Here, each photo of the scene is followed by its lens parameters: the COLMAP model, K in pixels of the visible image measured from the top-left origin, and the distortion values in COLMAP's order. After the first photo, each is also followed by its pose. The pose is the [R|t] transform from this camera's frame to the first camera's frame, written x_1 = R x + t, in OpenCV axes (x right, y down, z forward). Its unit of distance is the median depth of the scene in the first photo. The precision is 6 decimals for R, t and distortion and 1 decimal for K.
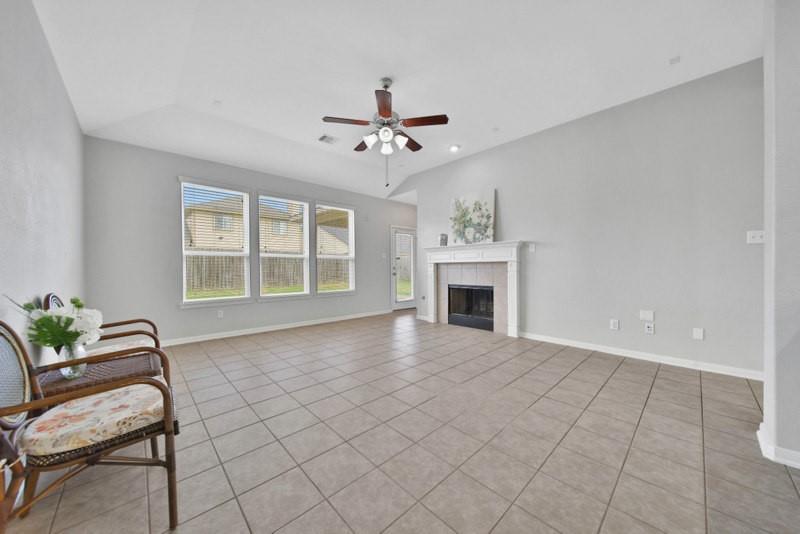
lens RADIAL K [[281.6, 0, 392.7], [0, 281.6, 266.6], [0, 0, 1]] dist [-0.003598, 0.000094]
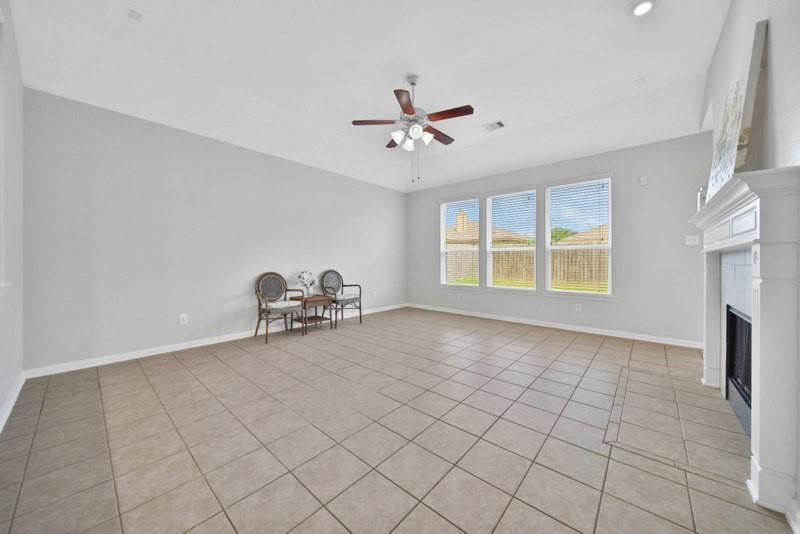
lens RADIAL K [[281.6, 0, 400.8], [0, 281.6, 262.5], [0, 0, 1]] dist [-0.003598, 0.000094]
pose [[0.108665, 0.012249, -0.994003, 1.292710], [-0.002483, 0.999924, 0.012051, -0.007585], [0.994075, 0.001158, 0.108687, 1.111624]]
